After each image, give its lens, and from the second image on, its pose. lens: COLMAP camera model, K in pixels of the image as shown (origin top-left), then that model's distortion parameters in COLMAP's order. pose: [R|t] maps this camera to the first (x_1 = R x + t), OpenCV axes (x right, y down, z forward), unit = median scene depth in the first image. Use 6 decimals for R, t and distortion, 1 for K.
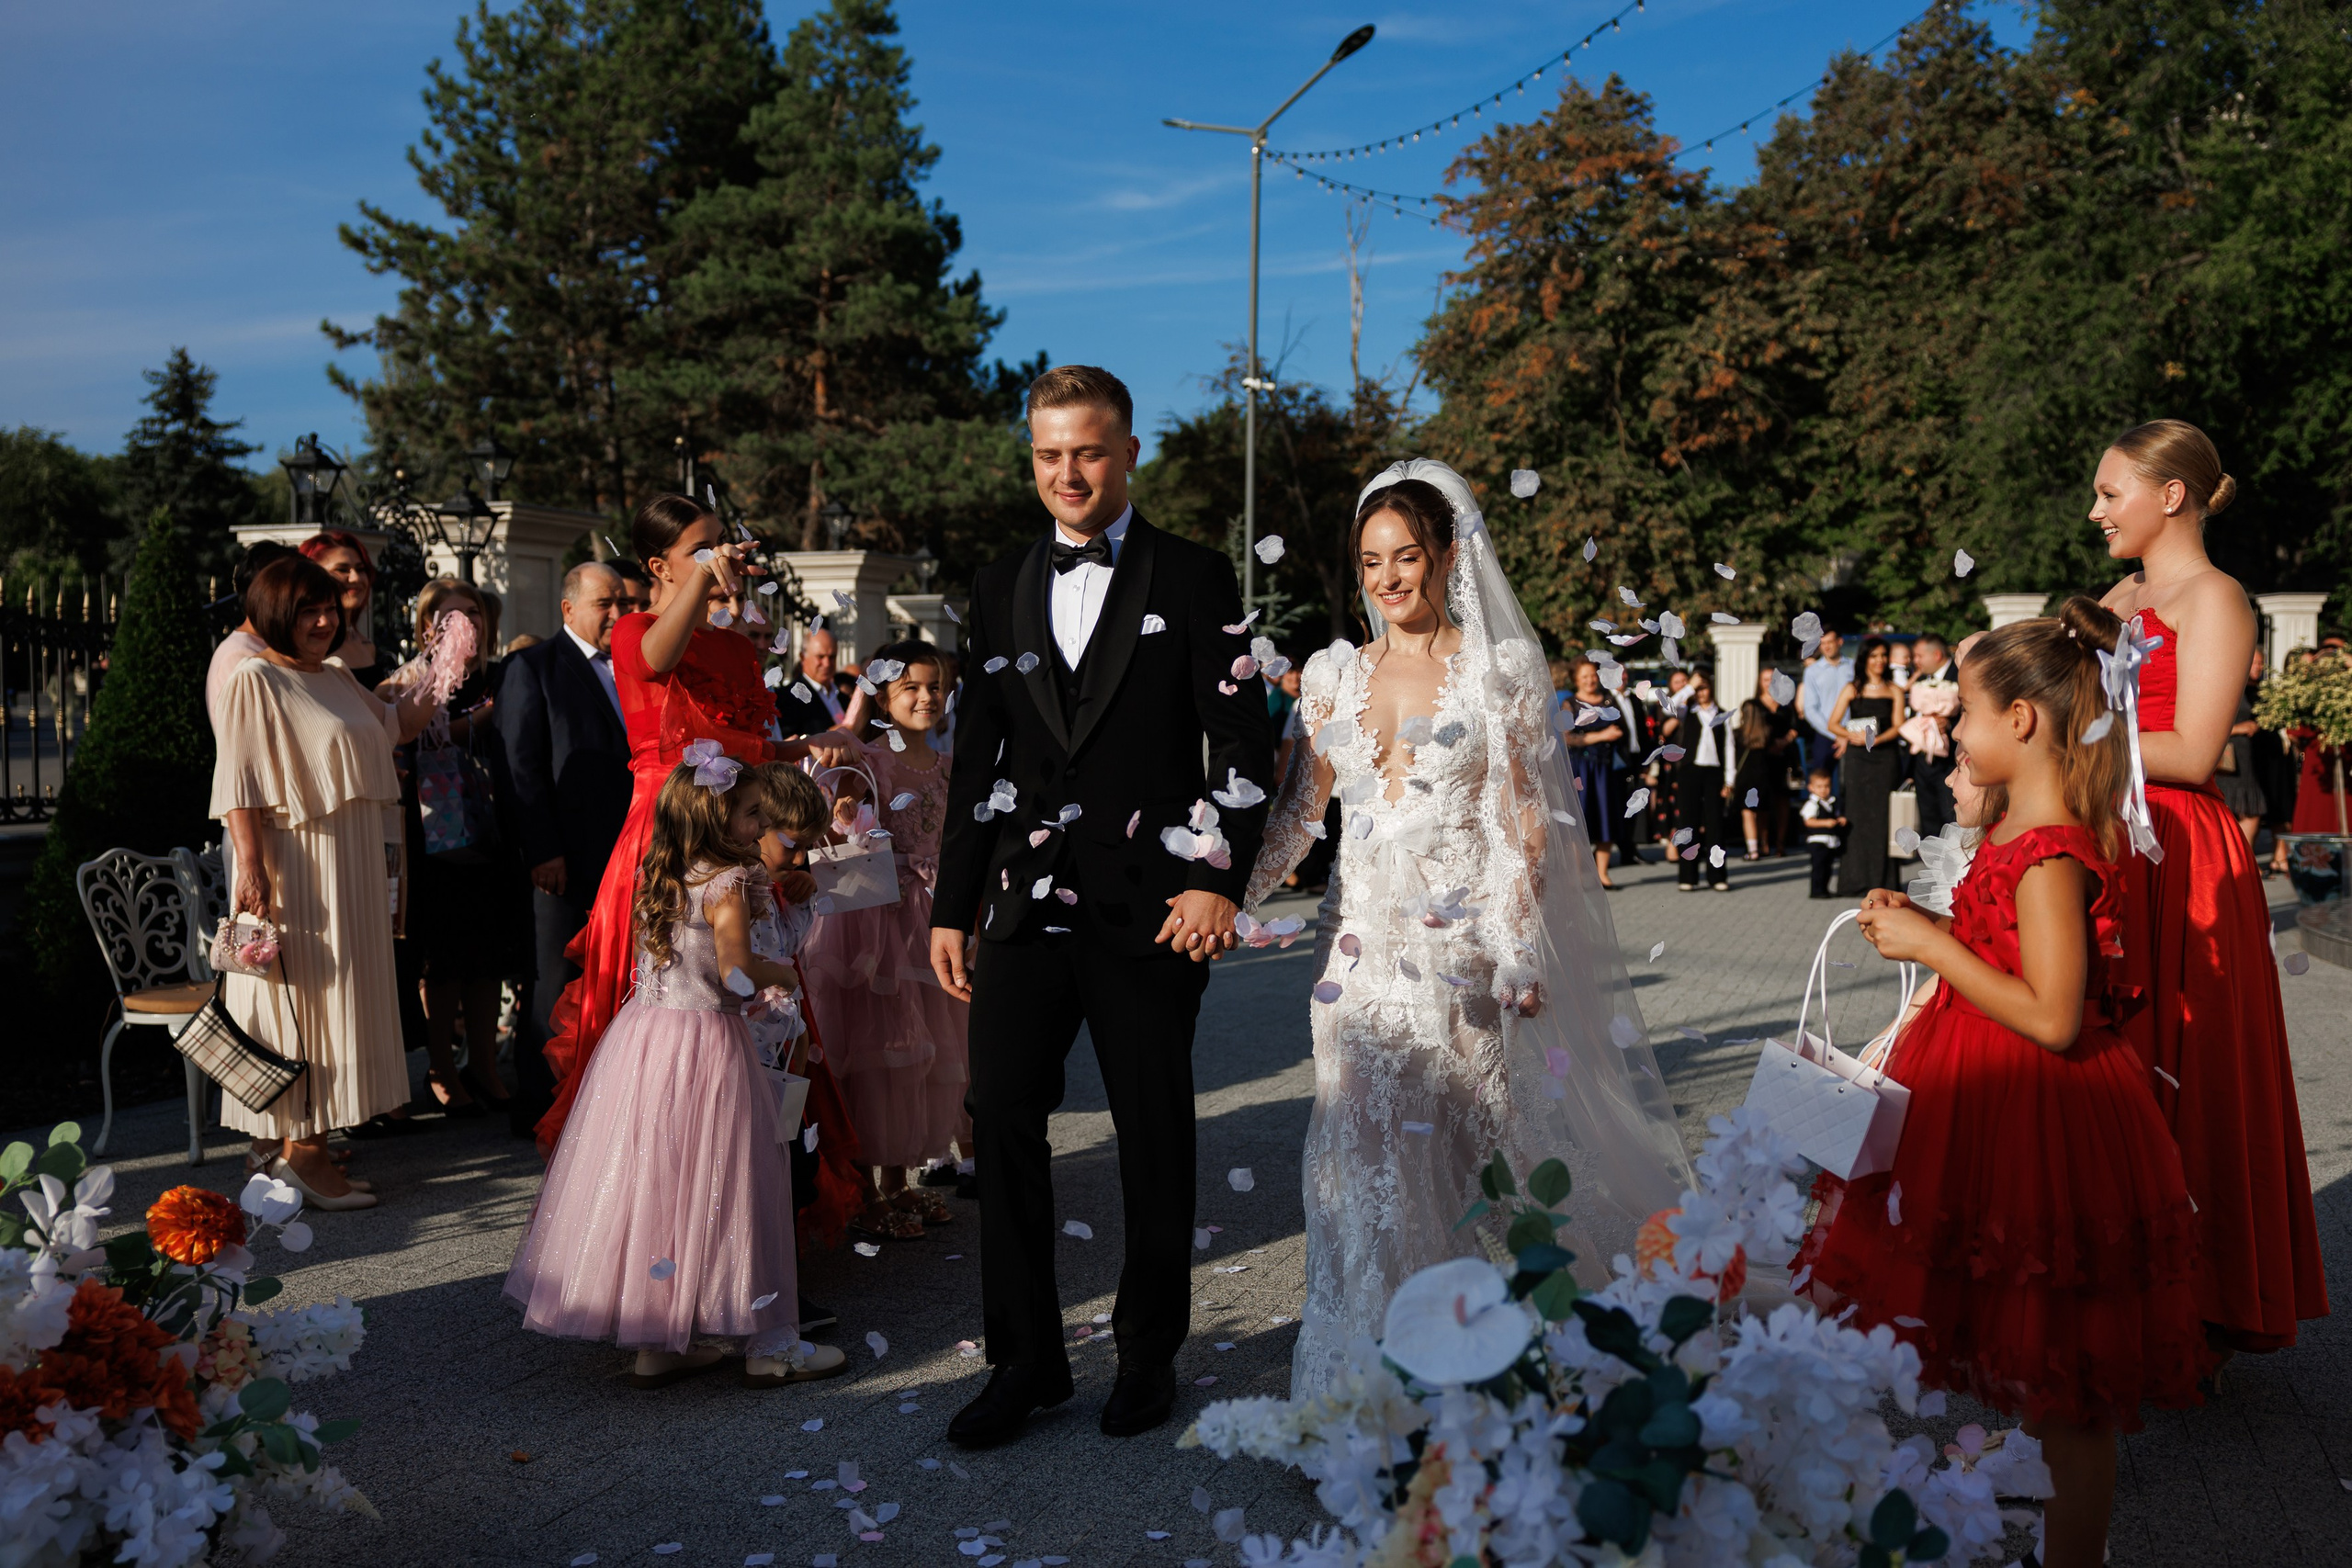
lens RADIAL K [[2149.1, 0, 1196.5], [0, 2149.1, 813.3], [0, 0, 1]] dist [-0.016068, 0.008529]
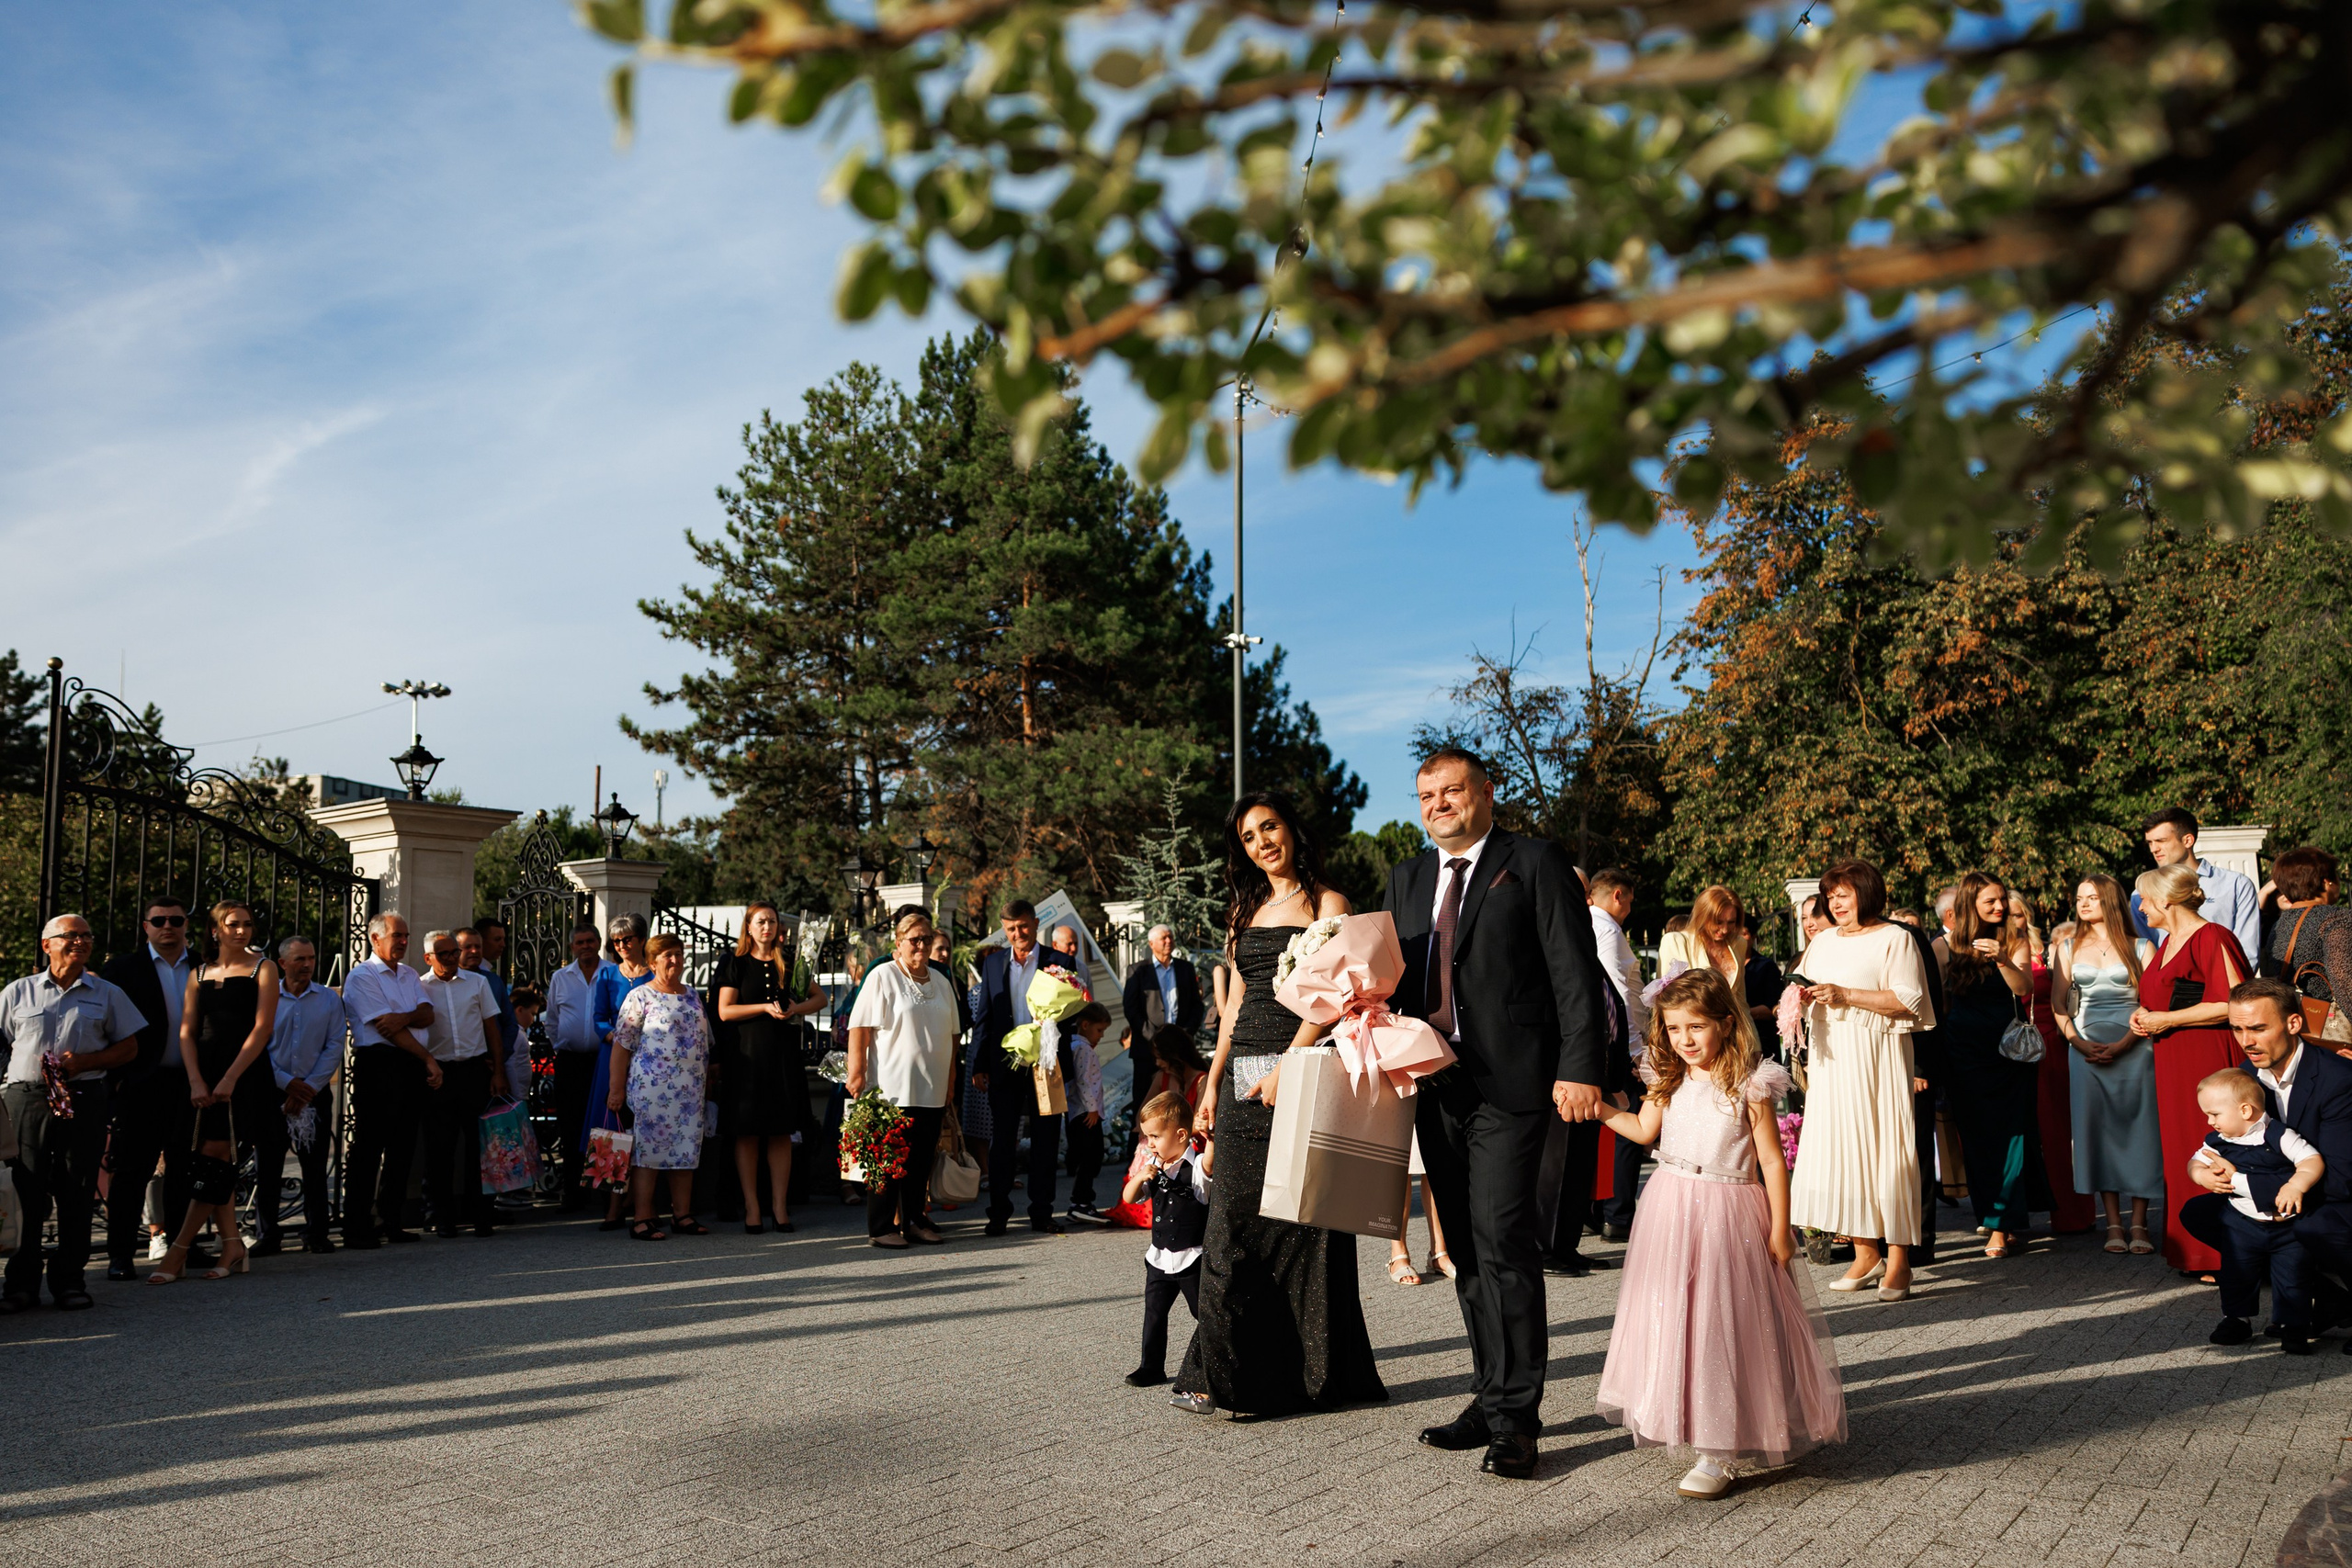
lens RADIAL K [[1662.8, 0, 1133.0], [0, 1662.8, 844.9], [0, 0, 1]] dist [-0.003239, -0.000780]
pose [[0.943945, -0.041984, -0.327422, 0.139616], [-0.006566, 0.989295, -0.145784, -0.006055], [0.330038, 0.139762, 0.933564, 0.218790]]
